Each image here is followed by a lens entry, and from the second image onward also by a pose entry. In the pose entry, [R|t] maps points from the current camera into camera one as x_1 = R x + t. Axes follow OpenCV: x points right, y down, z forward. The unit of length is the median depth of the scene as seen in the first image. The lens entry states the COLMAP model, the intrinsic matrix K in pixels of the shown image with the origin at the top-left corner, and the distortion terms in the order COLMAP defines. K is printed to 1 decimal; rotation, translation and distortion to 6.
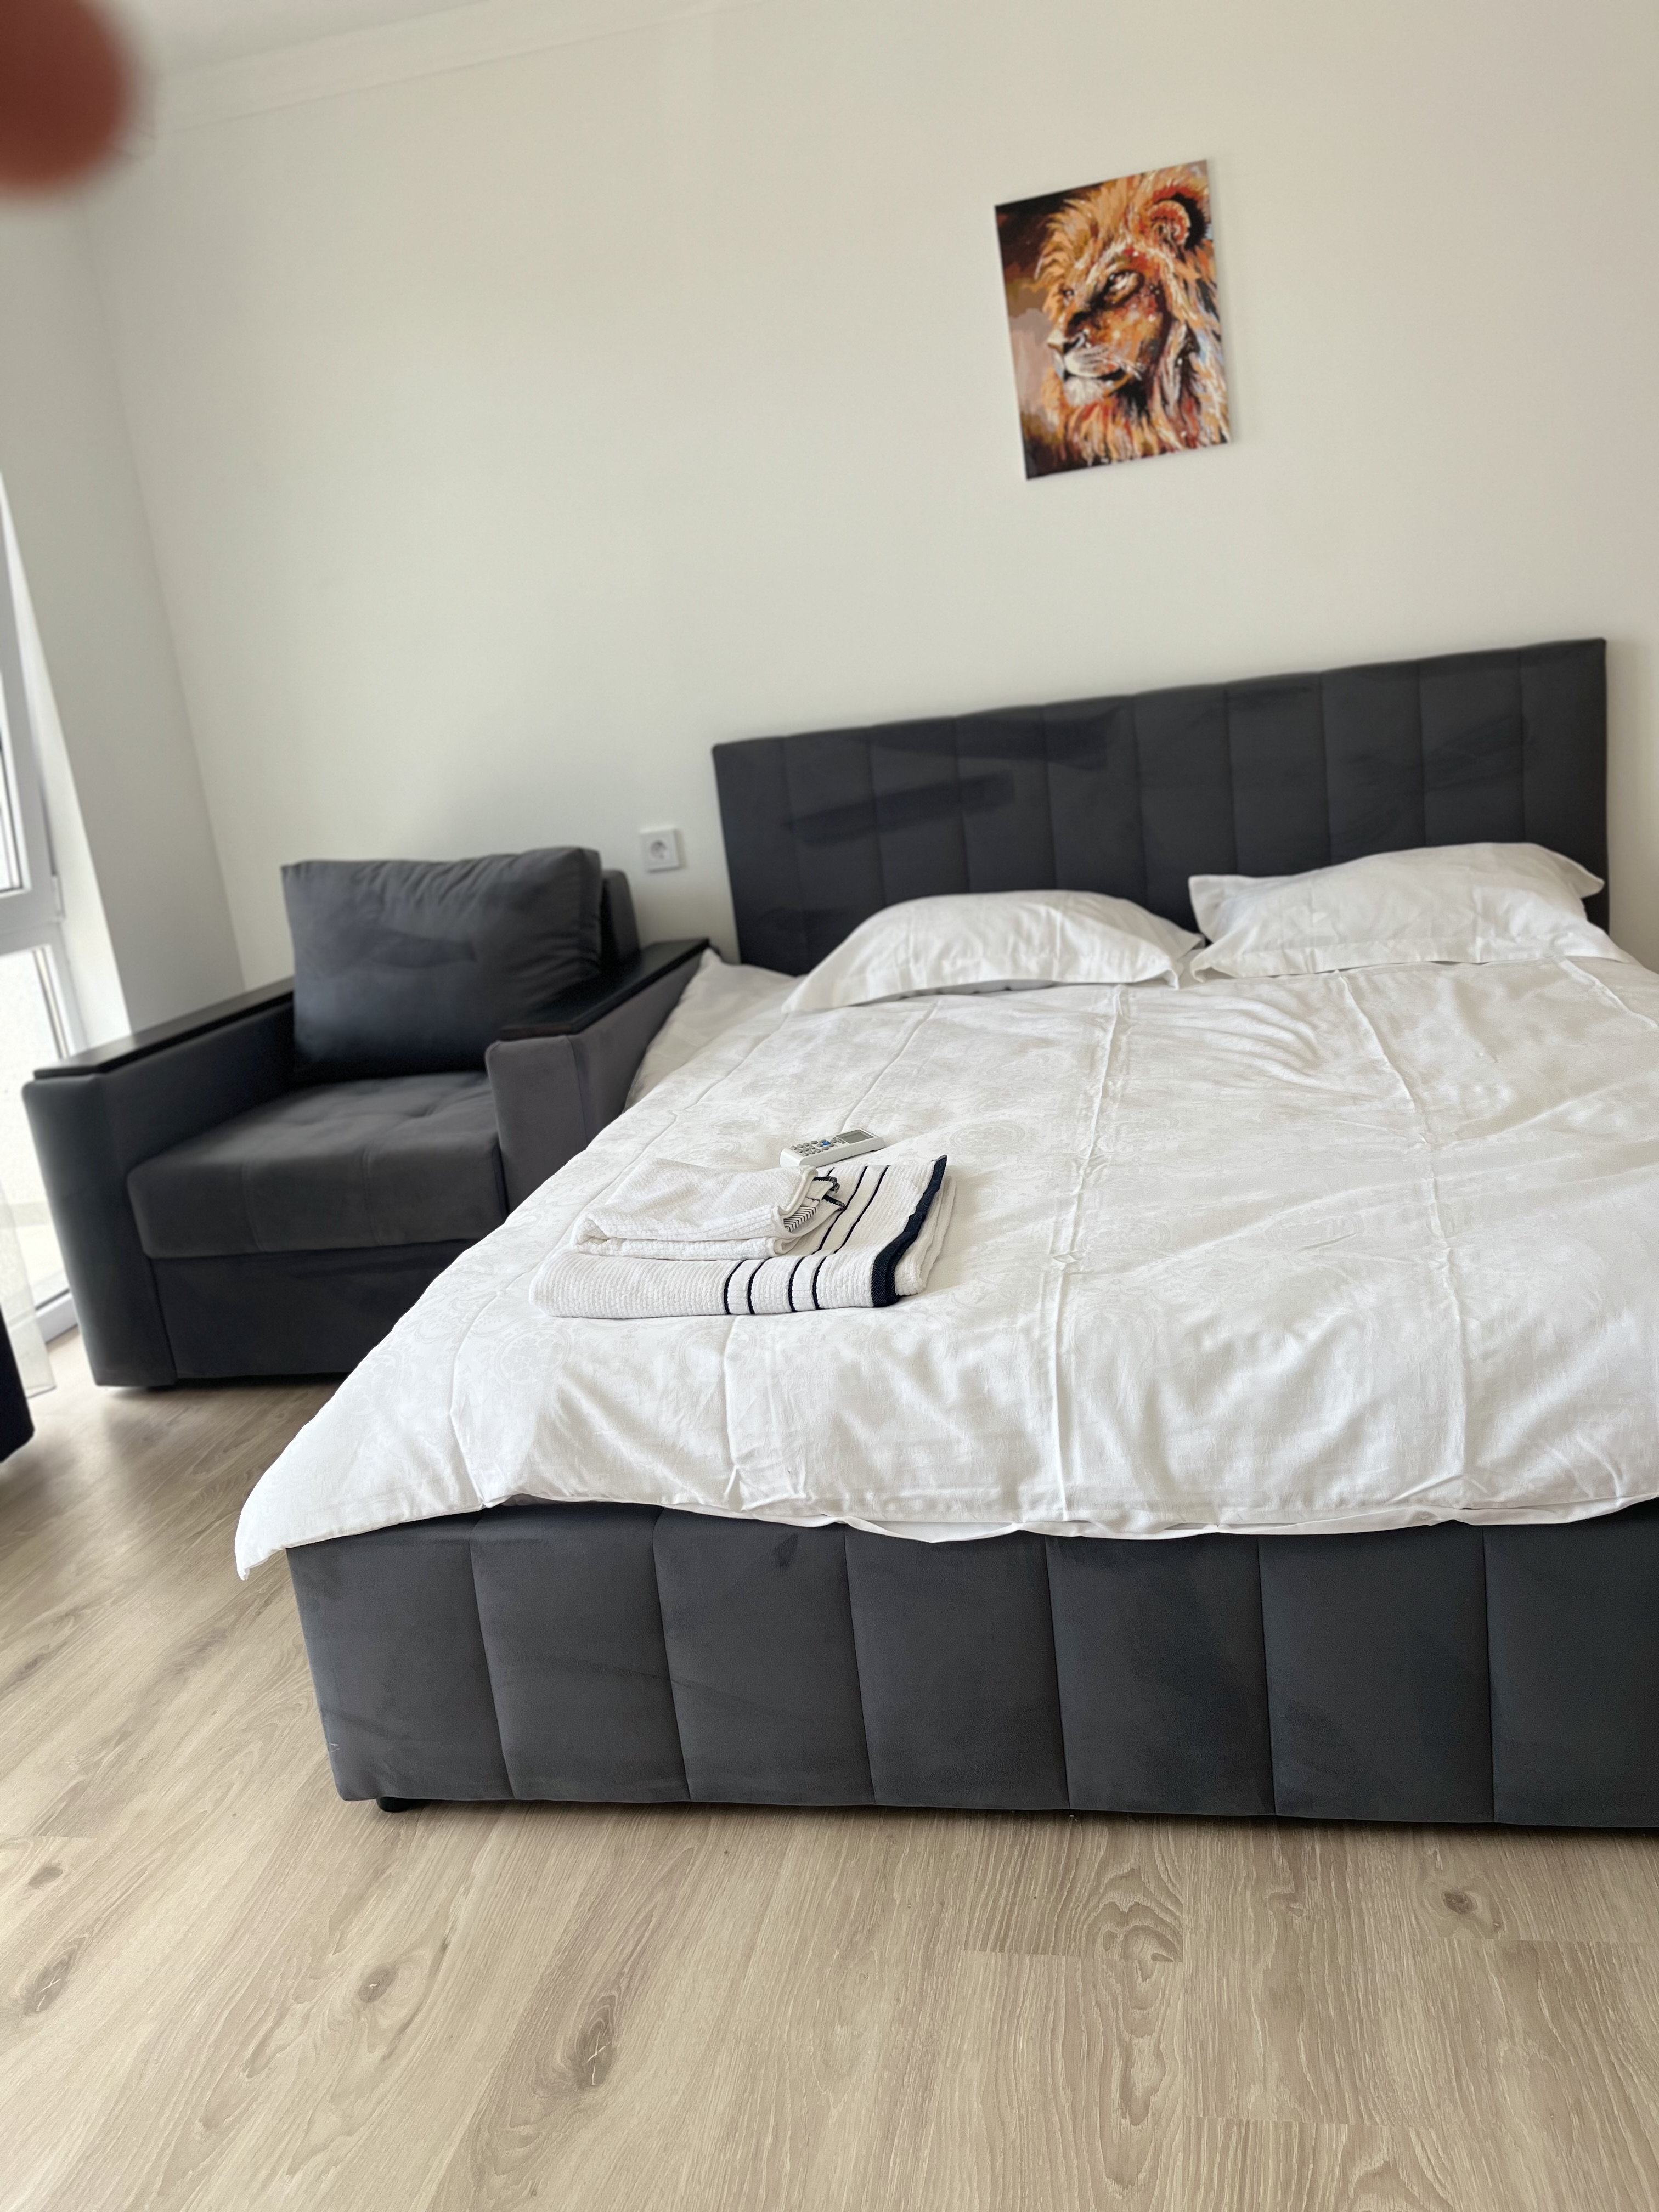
lens RADIAL K [[1683.6, 0, 829.5], [0, 1683.6, 1106.0], [0, 0, 1]] dist [0.028338, 0.000748]
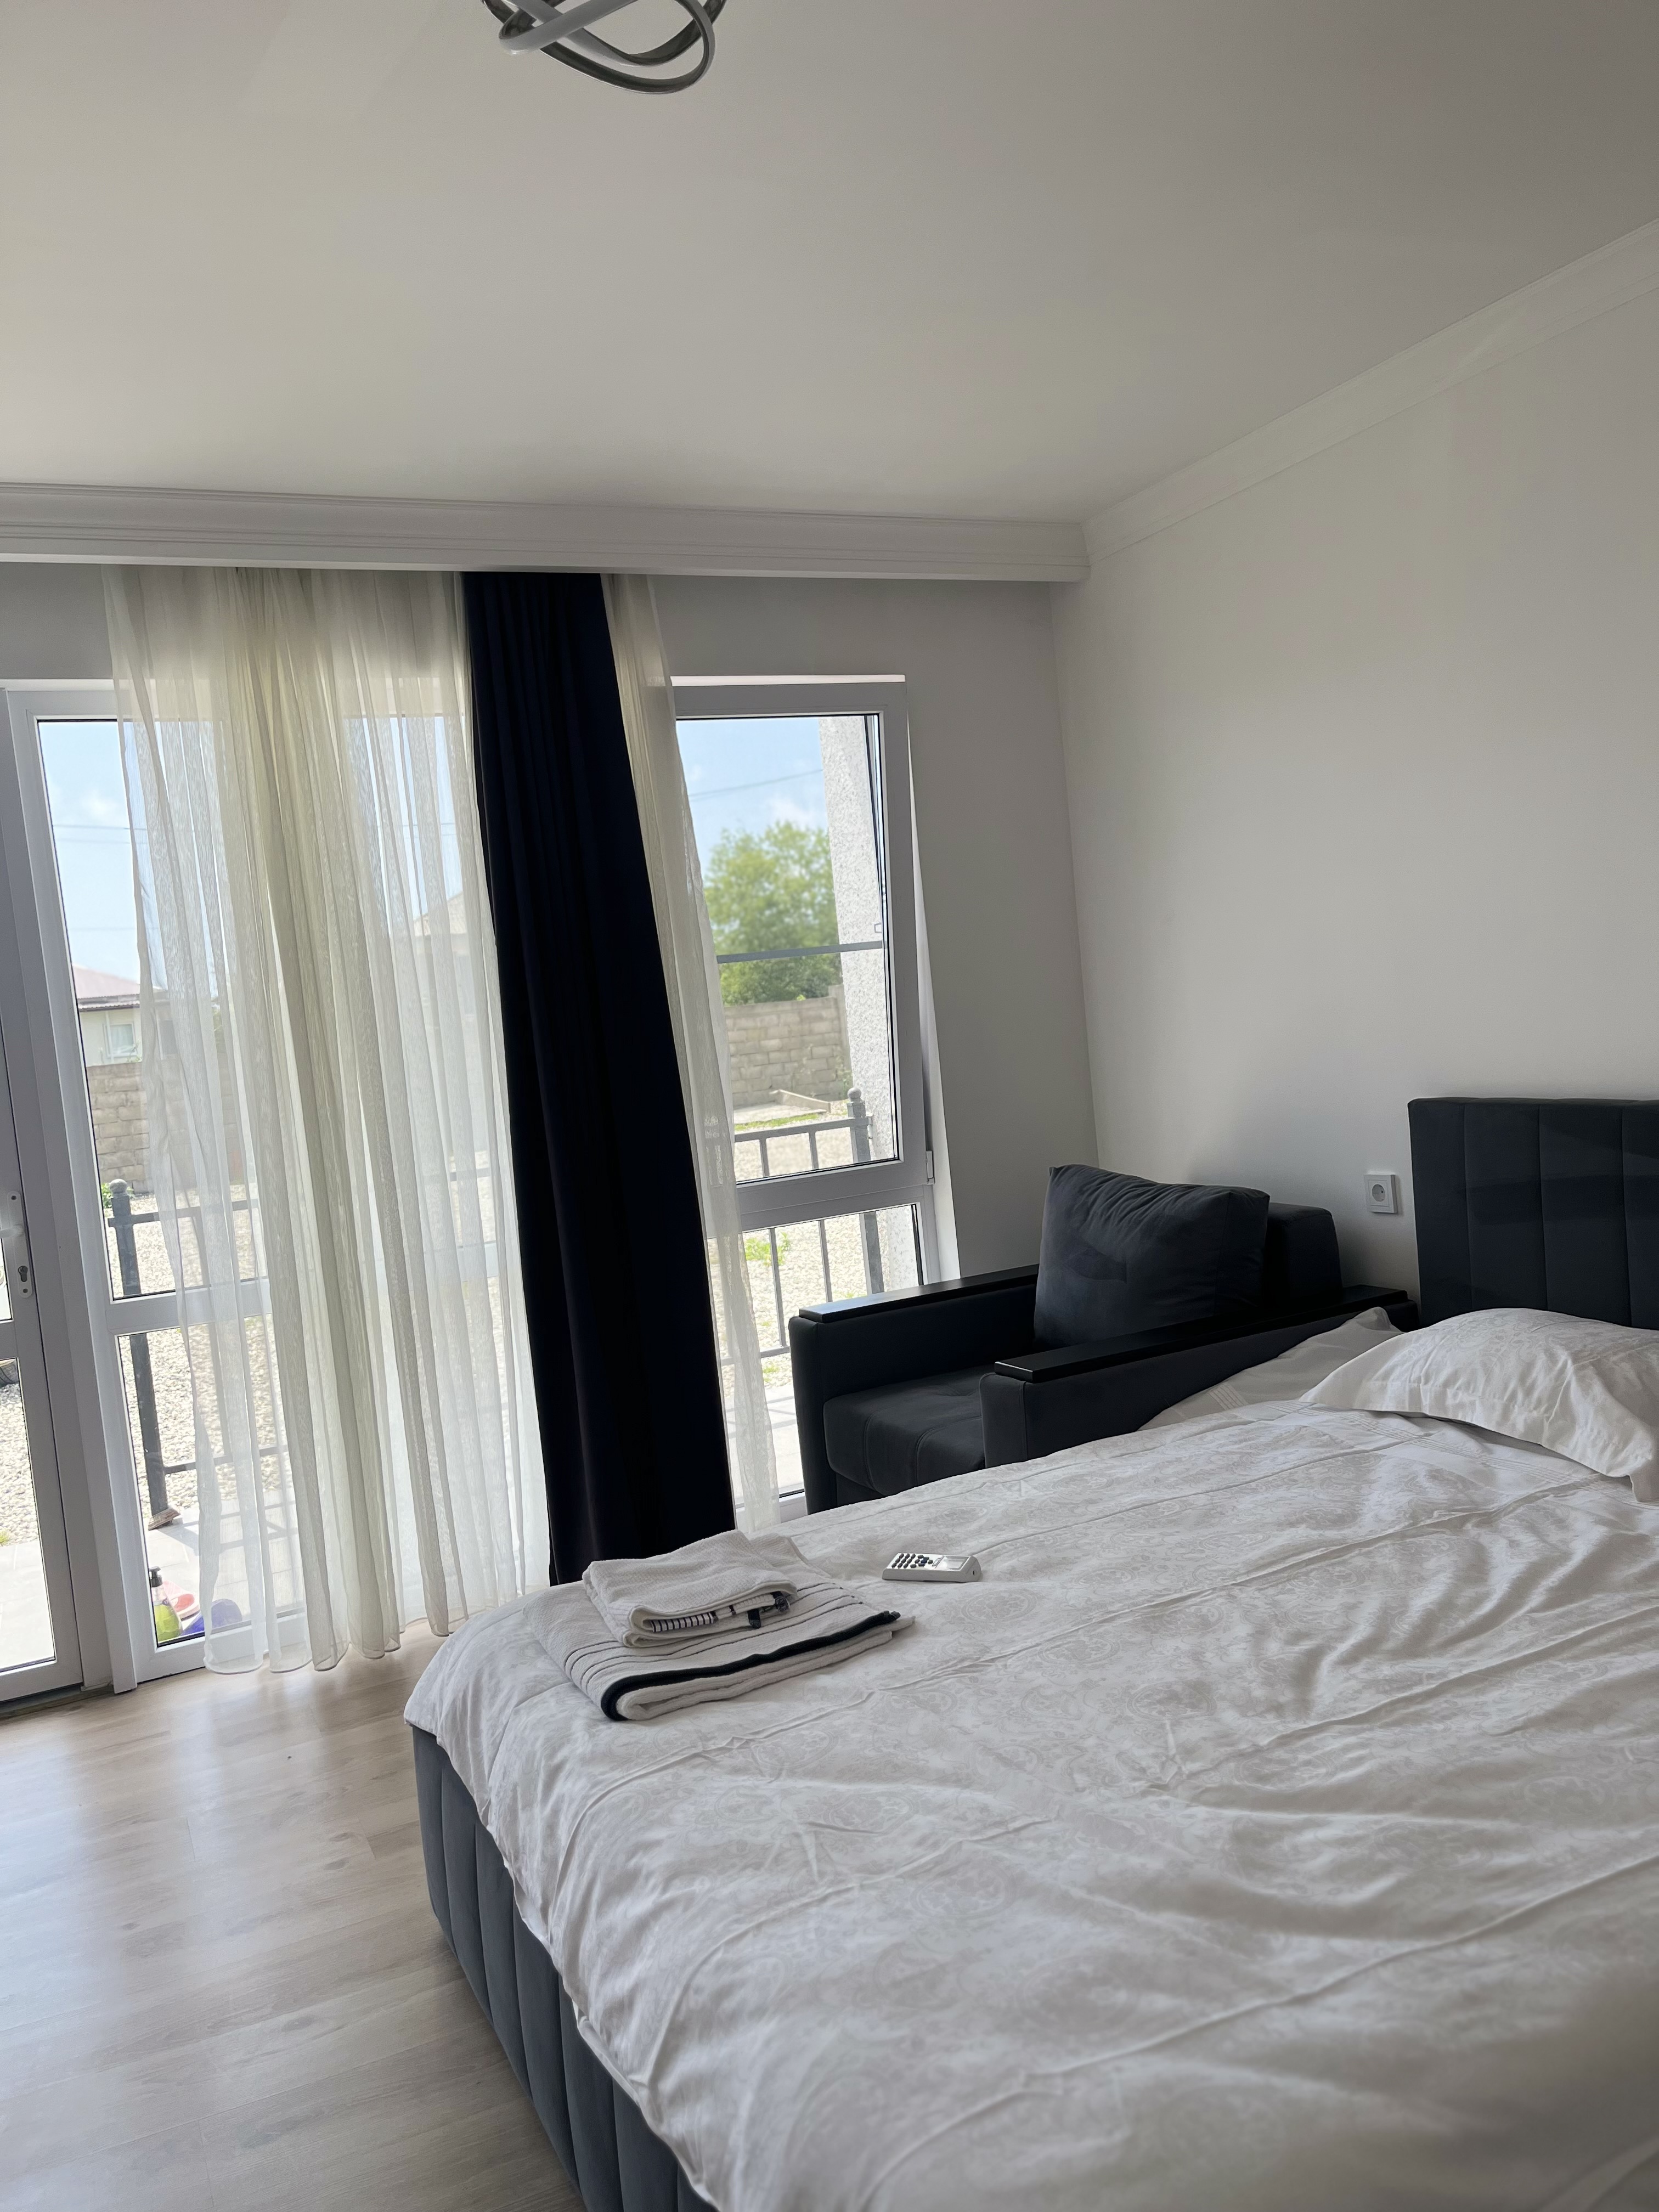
lens RADIAL K [[1683.6, 0, 829.5], [0, 1683.6, 1106.0], [0, 0, 1]] dist [0.028338, 0.000748]
pose [[0.607245, 0.108571, -0.787062, 0.544339], [-0.159409, 0.987125, 0.013179, -0.188806], [0.778359, 0.117462, 0.616733, 0.159940]]
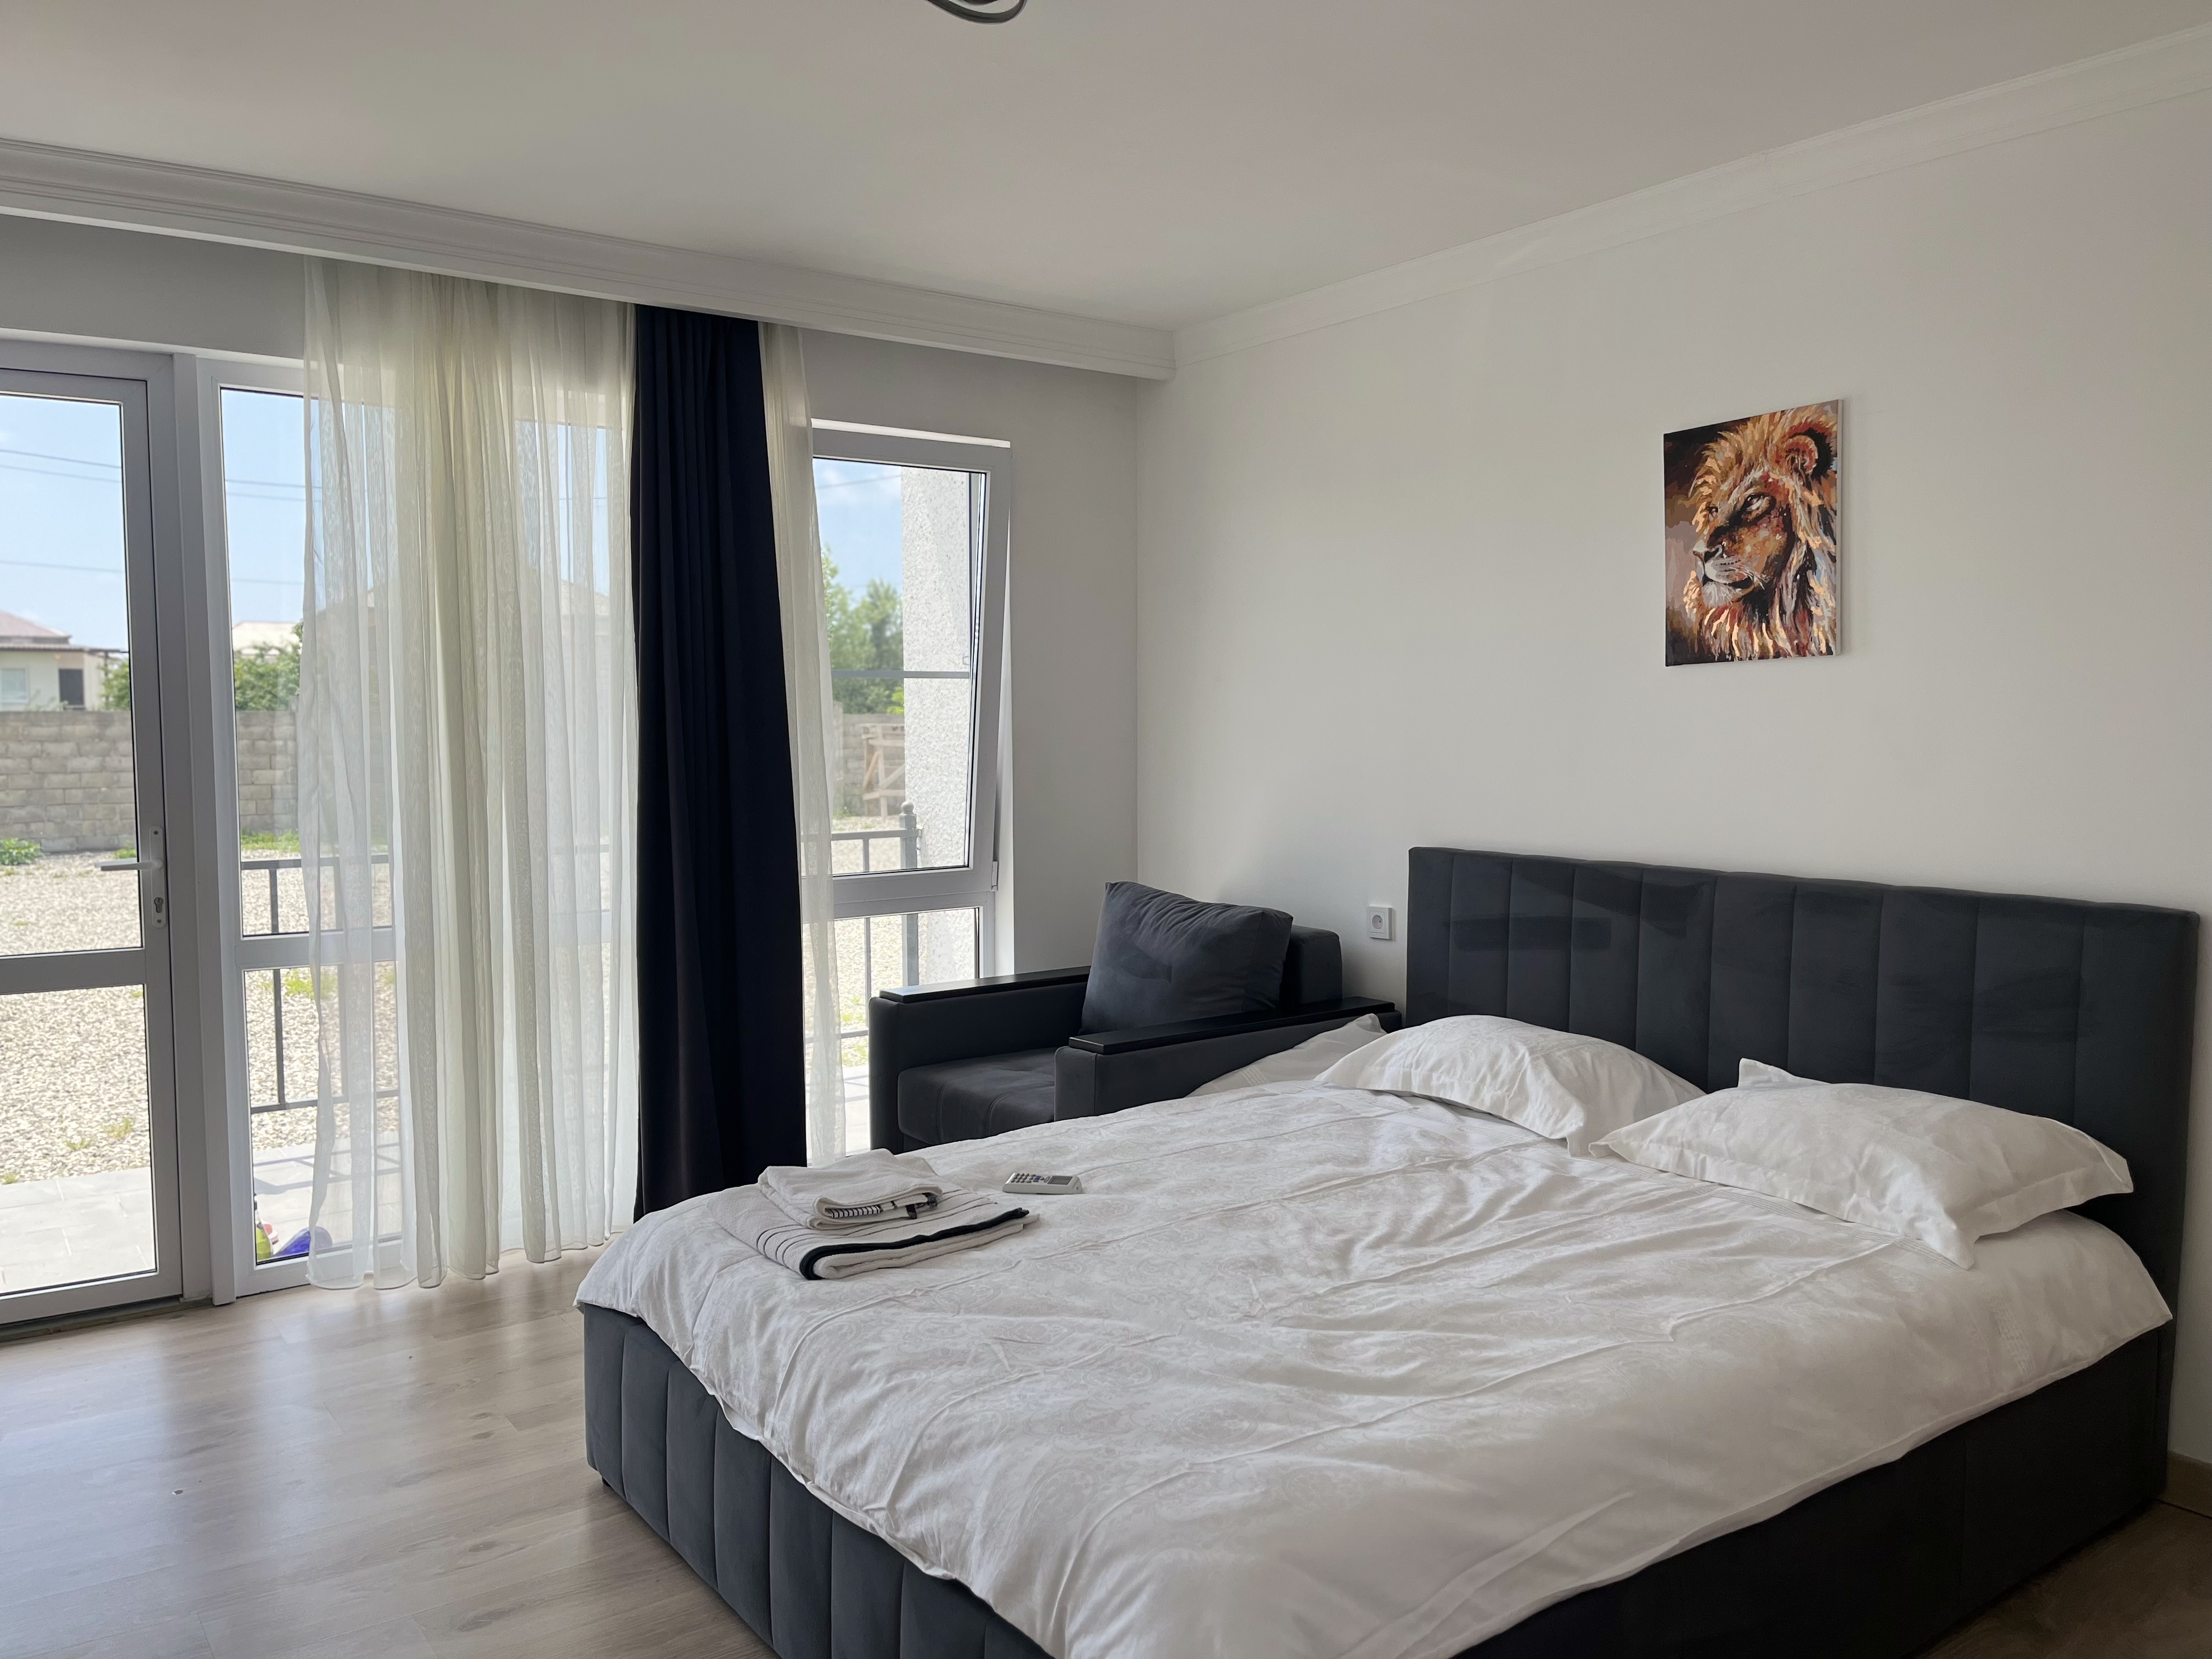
lens RADIAL K [[1675.7, 0, 1106.0], [0, 1675.7, 829.5], [0, 0, 1]] dist [0.072201, -0.081354]
pose [[0.732139, 0.161520, -0.661728, 0.615042], [-0.239625, 0.970455, -0.028246, -0.156289], [0.637614, 0.179247, 0.749212, -0.030358]]
